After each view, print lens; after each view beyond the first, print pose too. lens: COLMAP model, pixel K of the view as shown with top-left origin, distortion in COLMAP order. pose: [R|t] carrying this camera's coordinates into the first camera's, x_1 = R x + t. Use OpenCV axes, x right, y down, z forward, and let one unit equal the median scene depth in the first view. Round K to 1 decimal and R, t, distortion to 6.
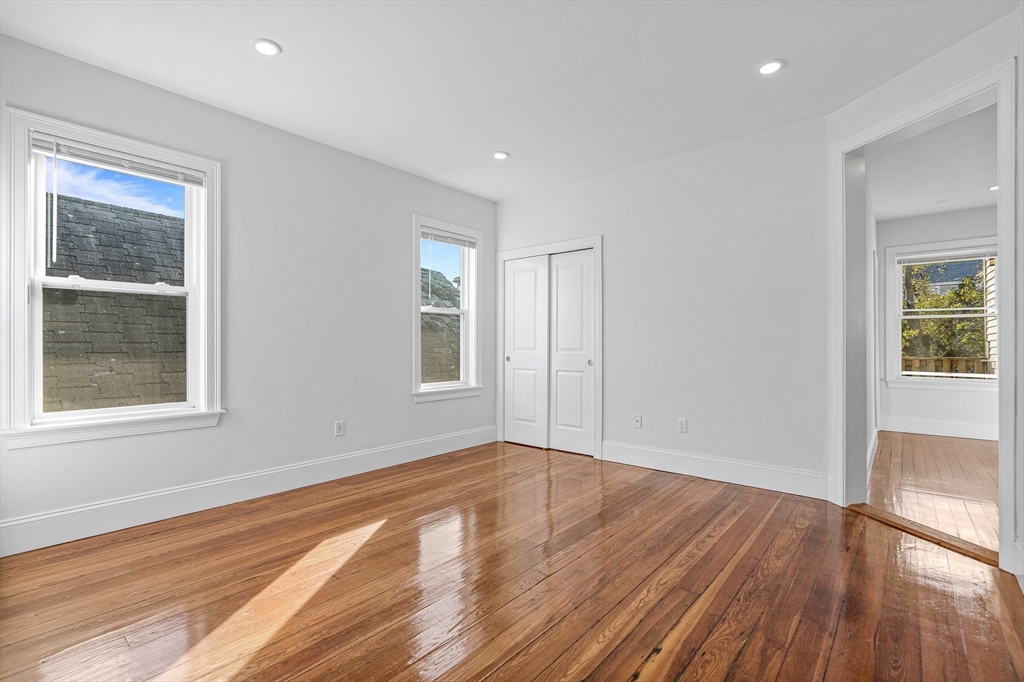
lens RADIAL K [[466.8, 0, 514.2], [0, 466.8, 343.4], [0, 0, 1]] dist [-0.005828, 0.001748]
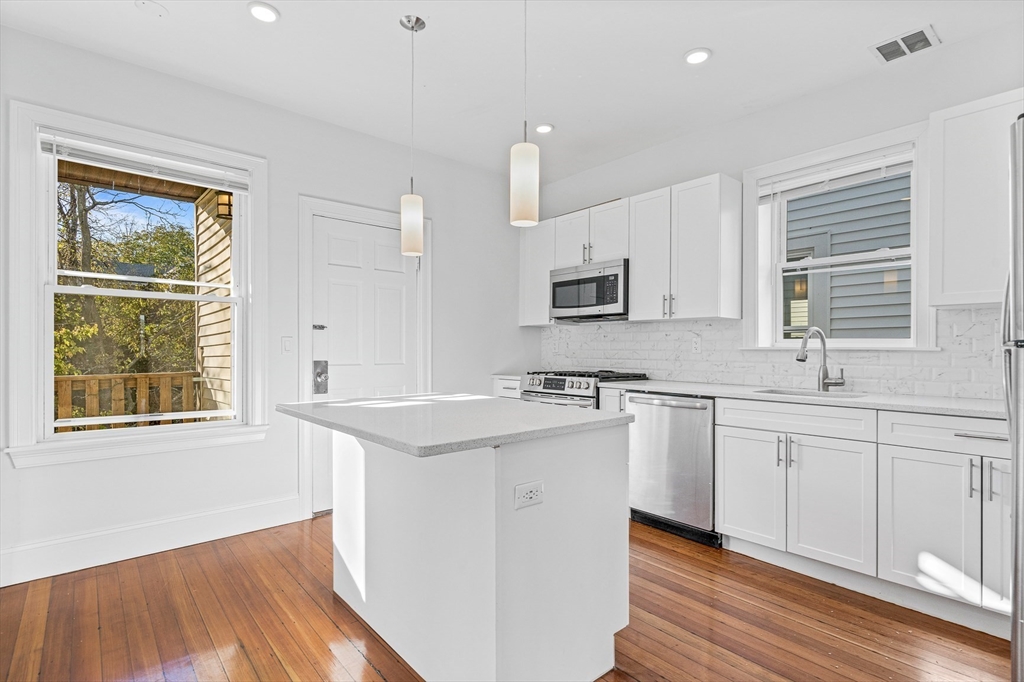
lens RADIAL K [[496.0, 0, 508.3], [0, 496.0, 353.8], [0, 0, 1]] dist [0.003789, -0.001811]
pose [[0.165990, -0.006048, 0.986109, 0.737481], [-0.006444, 0.999953, 0.007217, -0.006242], [-0.986106, -0.007552, 0.165943, 0.841355]]
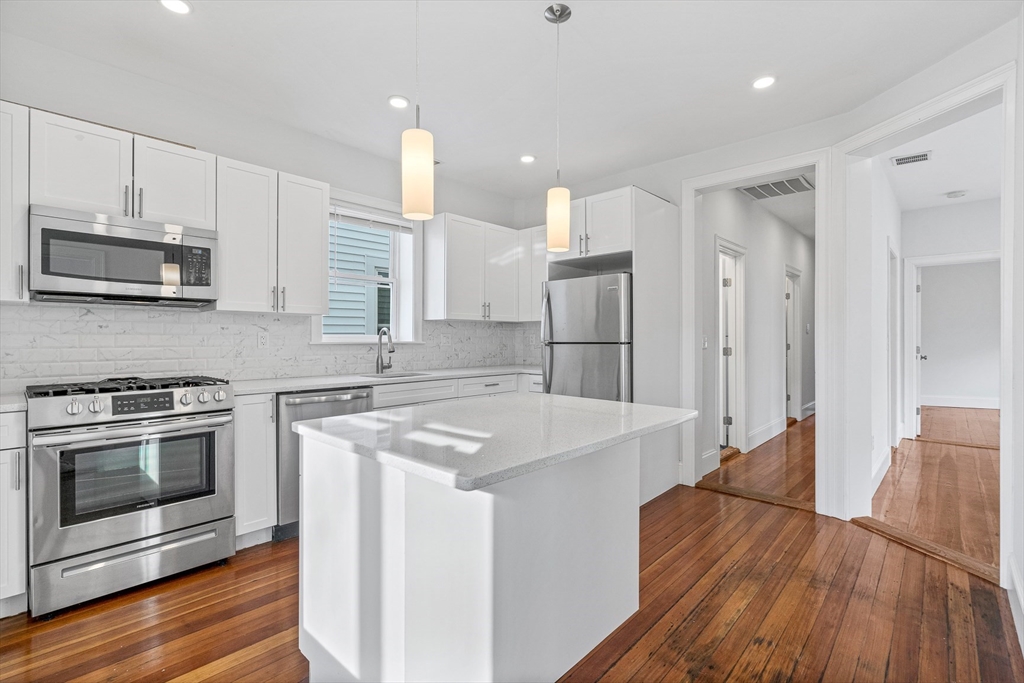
lens RADIAL K [[466.8, 0, 512.1], [0, 466.8, 336.0], [0, 0, 1]] dist [-0.005828, 0.001748]
pose [[-0.998611, -0.000260, 0.052680, 1.228705], [-0.000525, 0.999987, -0.005013, -0.021514], [-0.052678, -0.005034, -0.998599, 1.467619]]
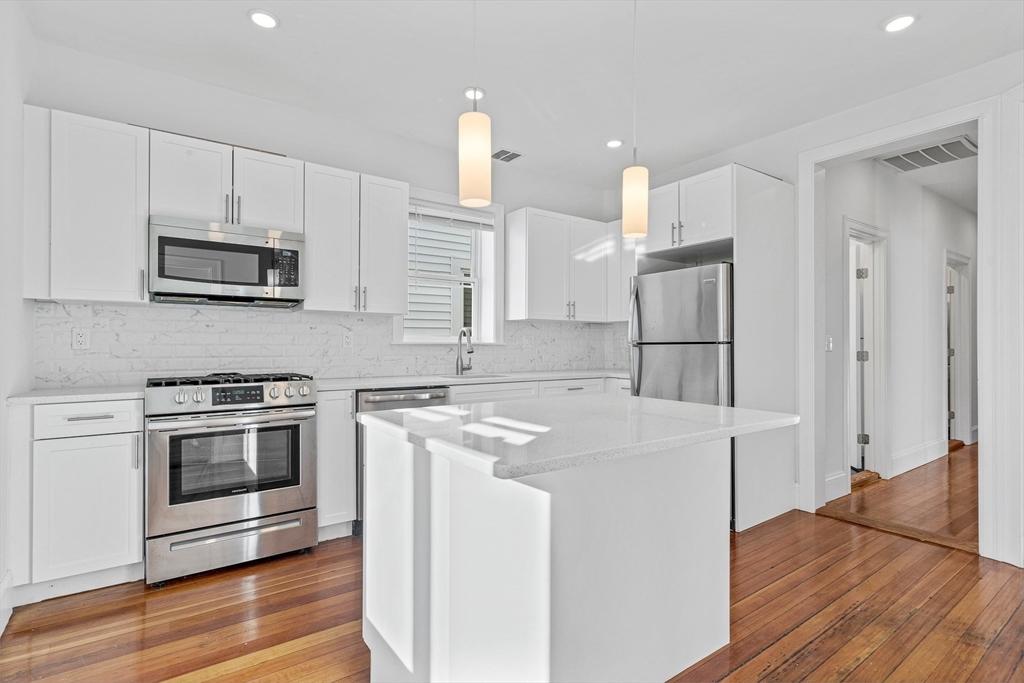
lens RADIAL K [[496.0, 0, 512.3], [0, 496.0, 341.8], [0, 0, 1]] dist [0.003789, -0.001811]
pose [[-0.967658, 0.000472, 0.252264, 1.195948], [-0.001785, 0.999960, -0.008717, -0.006787], [-0.252258, -0.008886, -0.967619, 1.462644]]
